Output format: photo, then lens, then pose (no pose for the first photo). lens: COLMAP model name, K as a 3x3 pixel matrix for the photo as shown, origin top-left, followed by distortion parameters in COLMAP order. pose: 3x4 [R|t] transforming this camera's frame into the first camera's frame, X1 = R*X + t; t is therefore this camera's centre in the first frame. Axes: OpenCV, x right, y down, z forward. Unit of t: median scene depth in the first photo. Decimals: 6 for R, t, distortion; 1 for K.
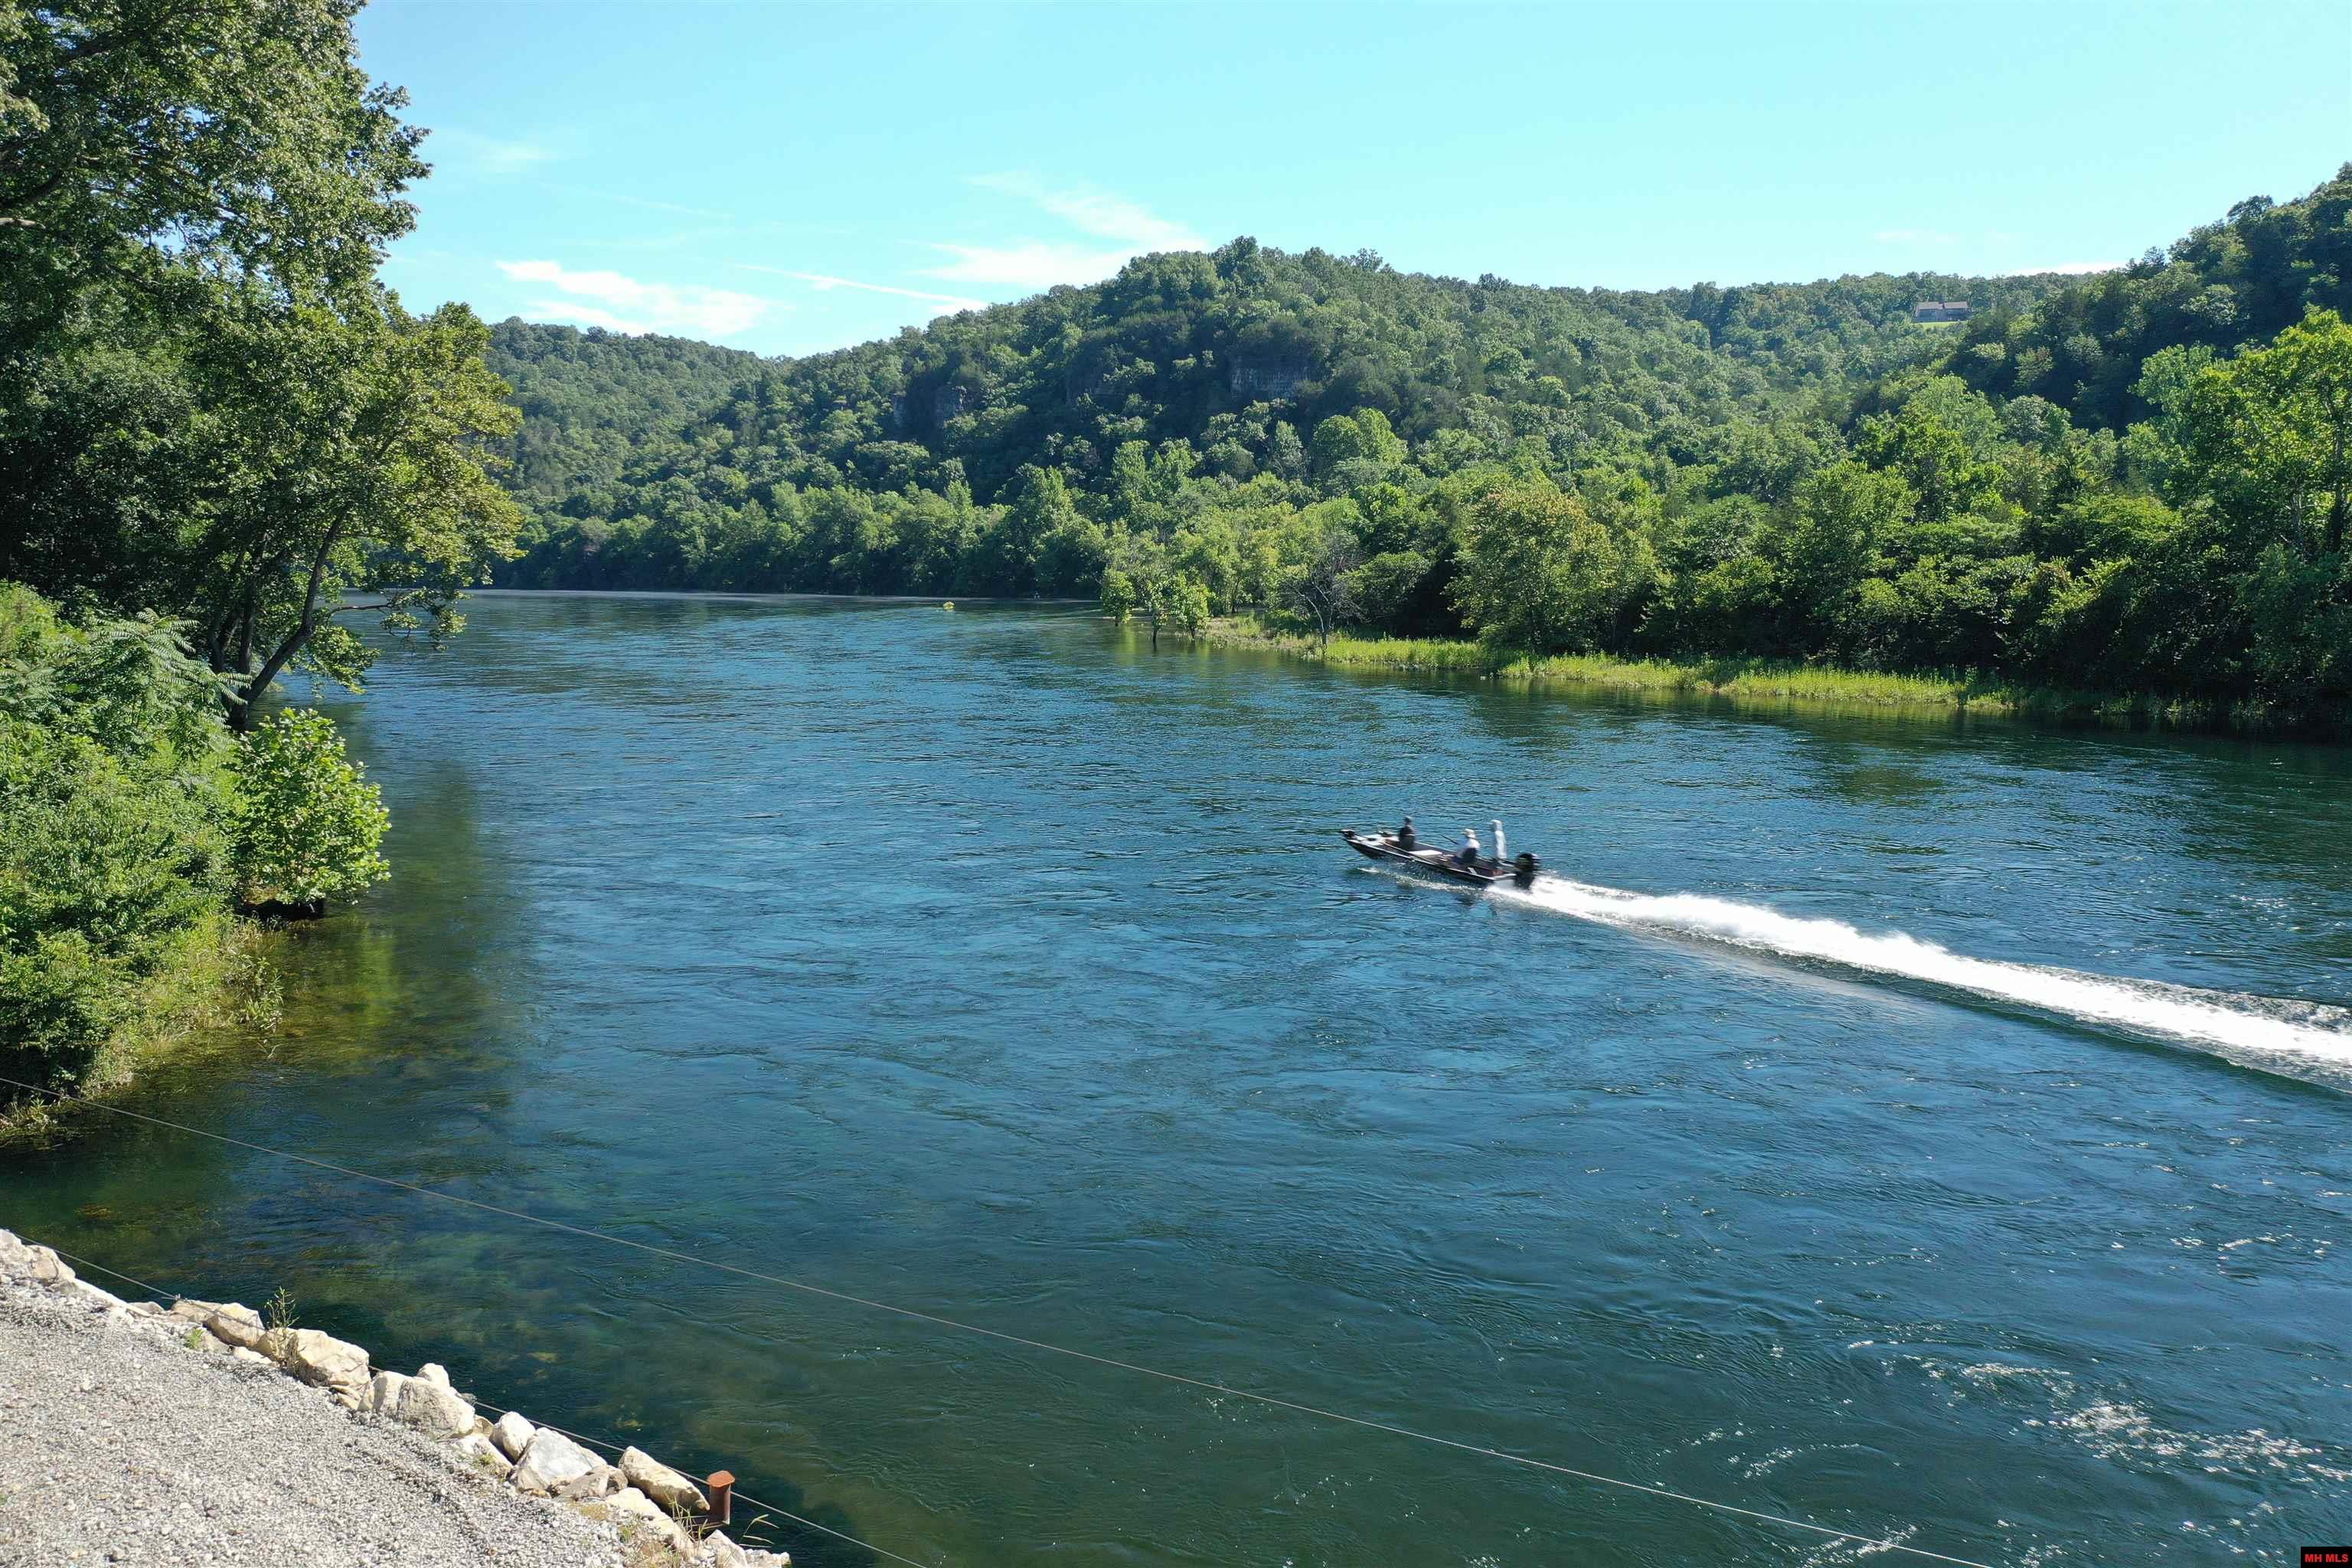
lens RADIAL K [[1883.1, 0, 1168.7], [0, 1883.1, 772.2], [0, 0, 1]] dist [0.006508, -0.000945]
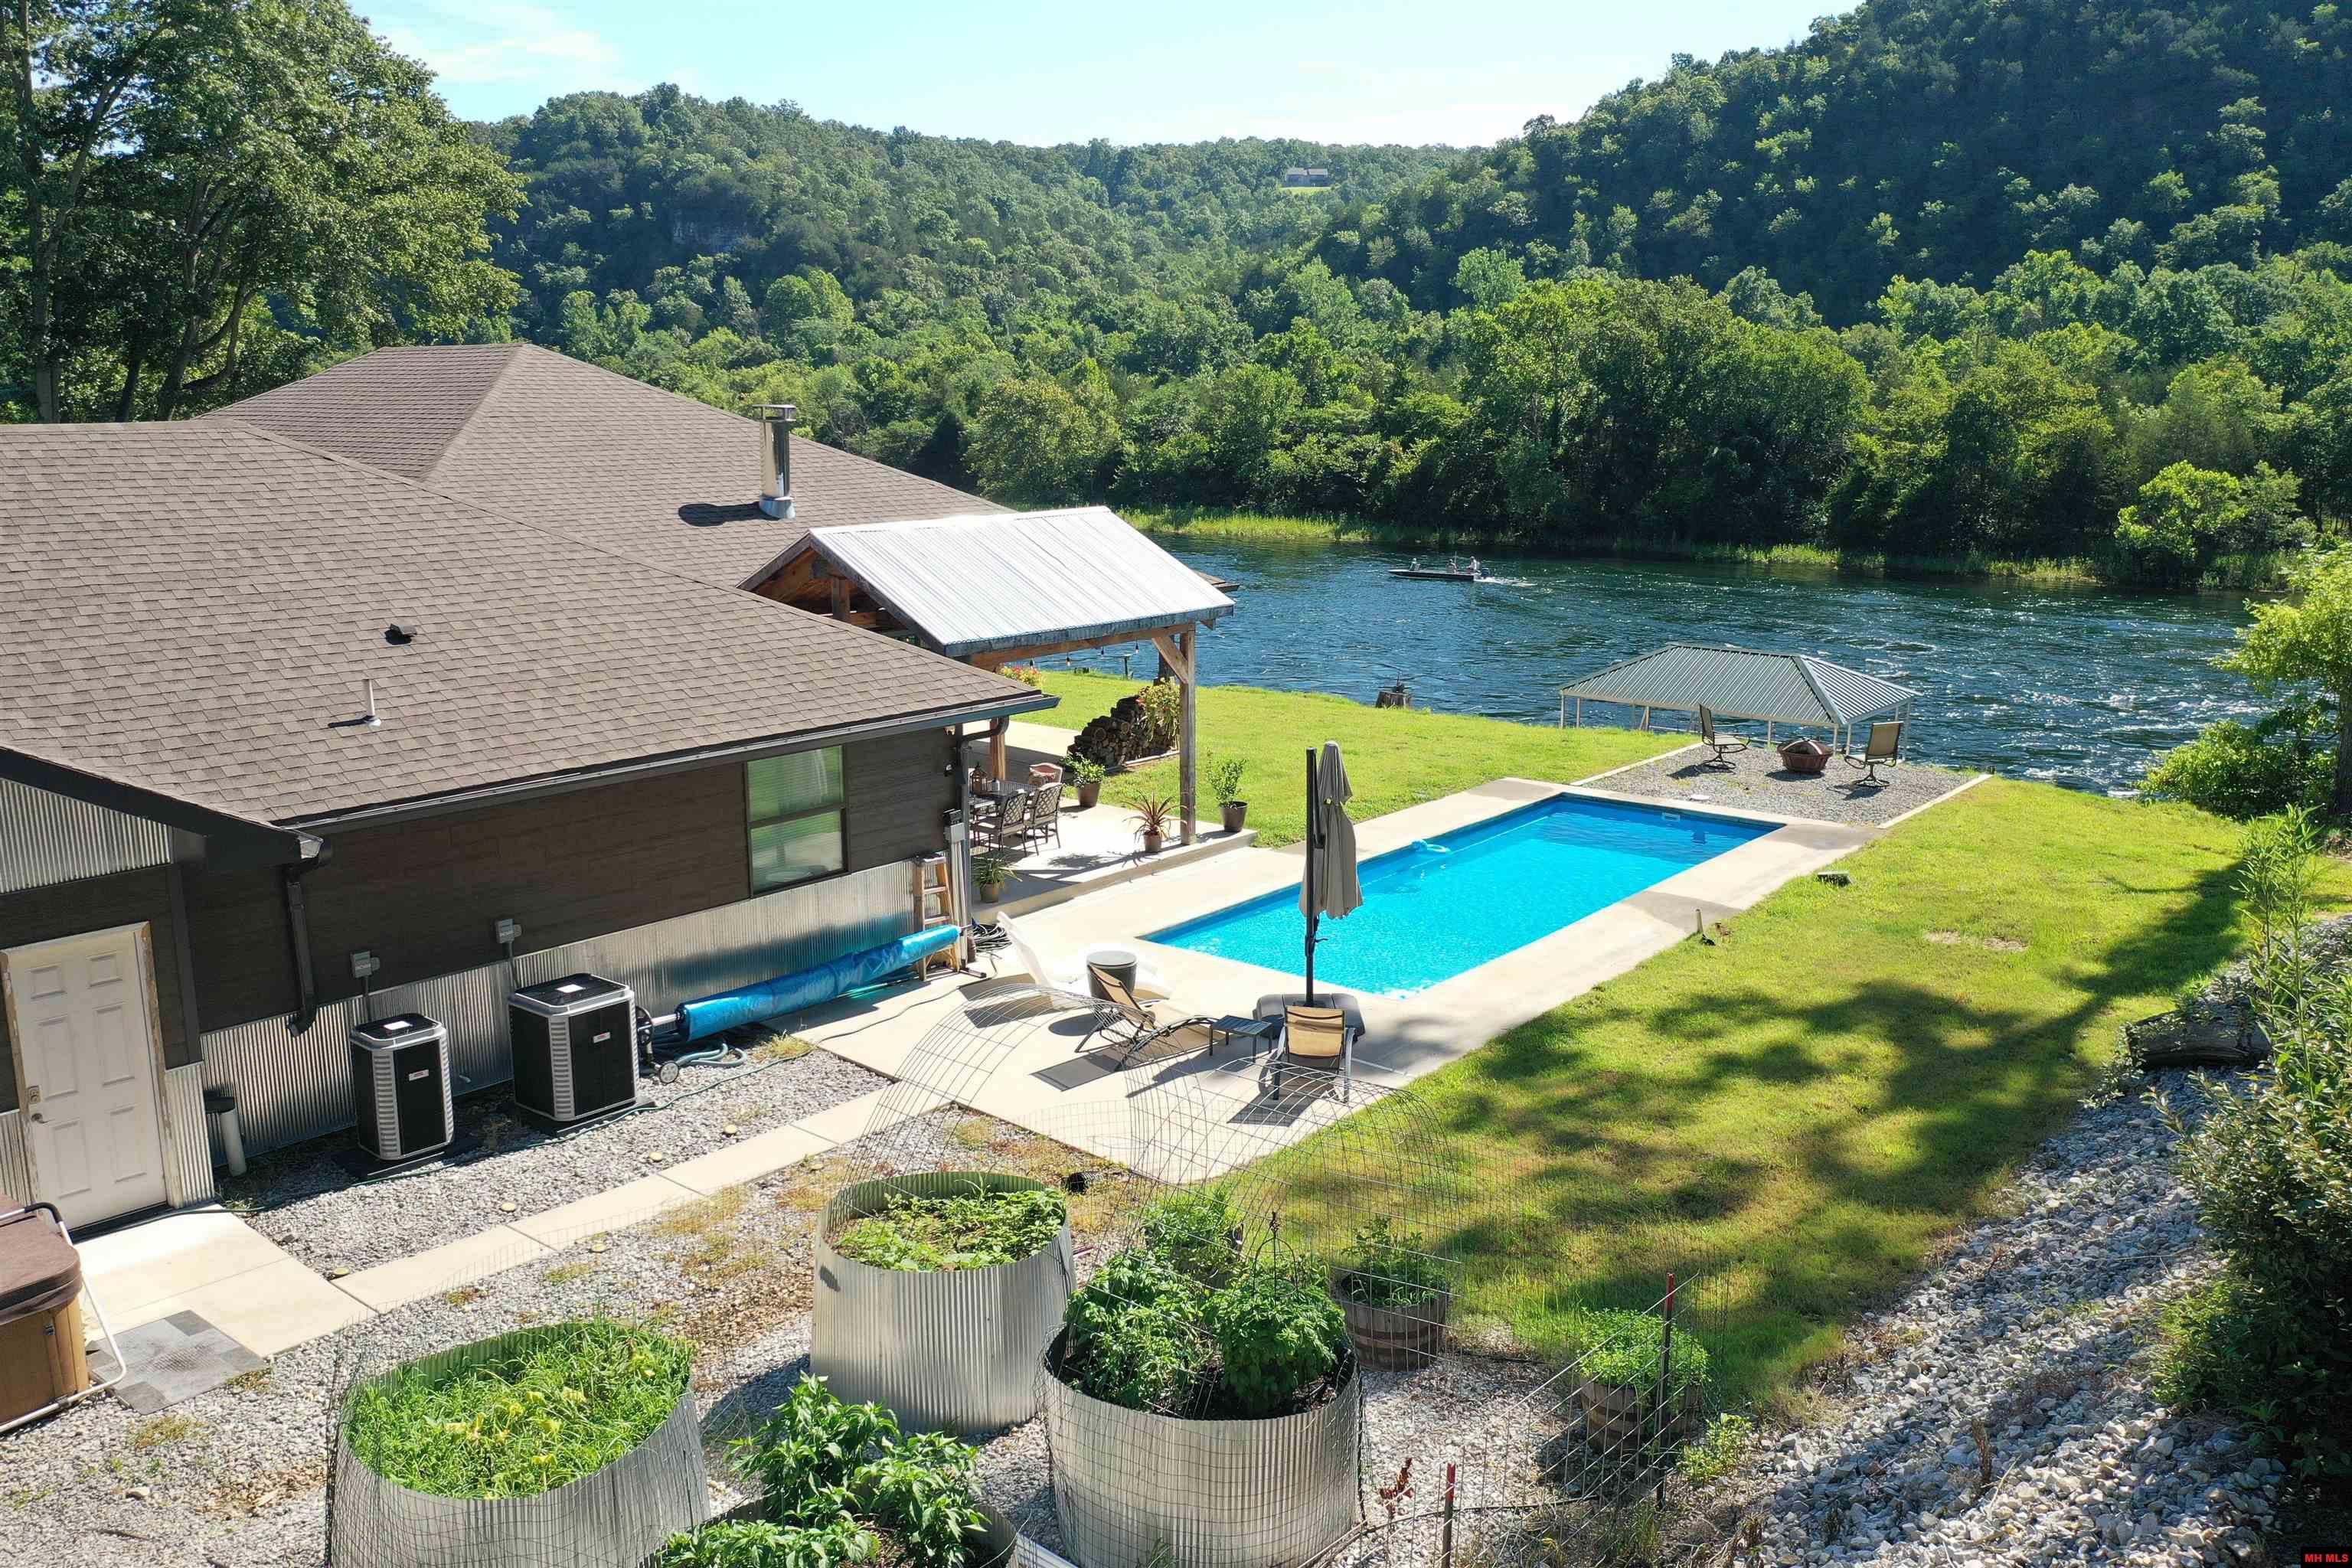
lens RADIAL K [[1883.1, 0, 1177.3], [0, 1883.1, 788.6], [0, 0, 1]] dist [0.006508, -0.000945]
pose [[0.949892, -0.063240, 0.306114, -0.044485], [0.034236, 0.994477, 0.099210, 0.002282], [-0.310698, -0.083759, 0.946811, -0.102559]]
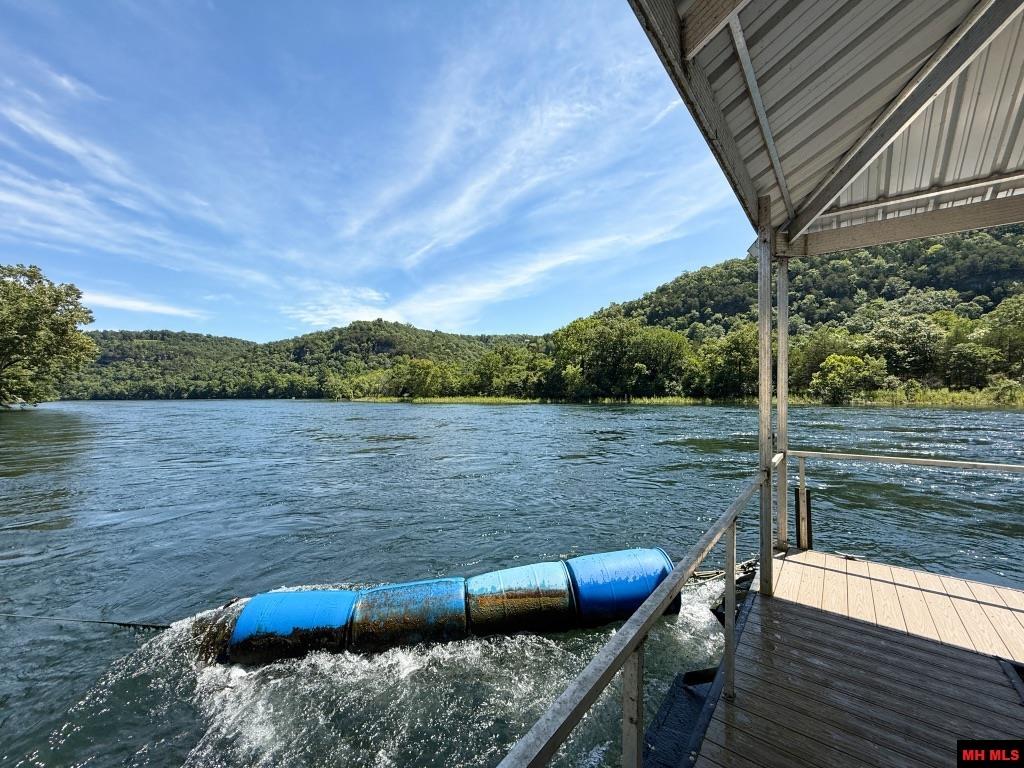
lens RADIAL K [[411.2, 0, 510.7], [0, 411.2, 391.9], [0, 0, 1]] dist [0.008094, 0.000172]
pose [[0.947514, -0.005232, 0.319673, 0.028969], [0.043557, 0.992656, -0.112855, 0.012726], [-0.316735, 0.120855, 0.940783, 0.022926]]
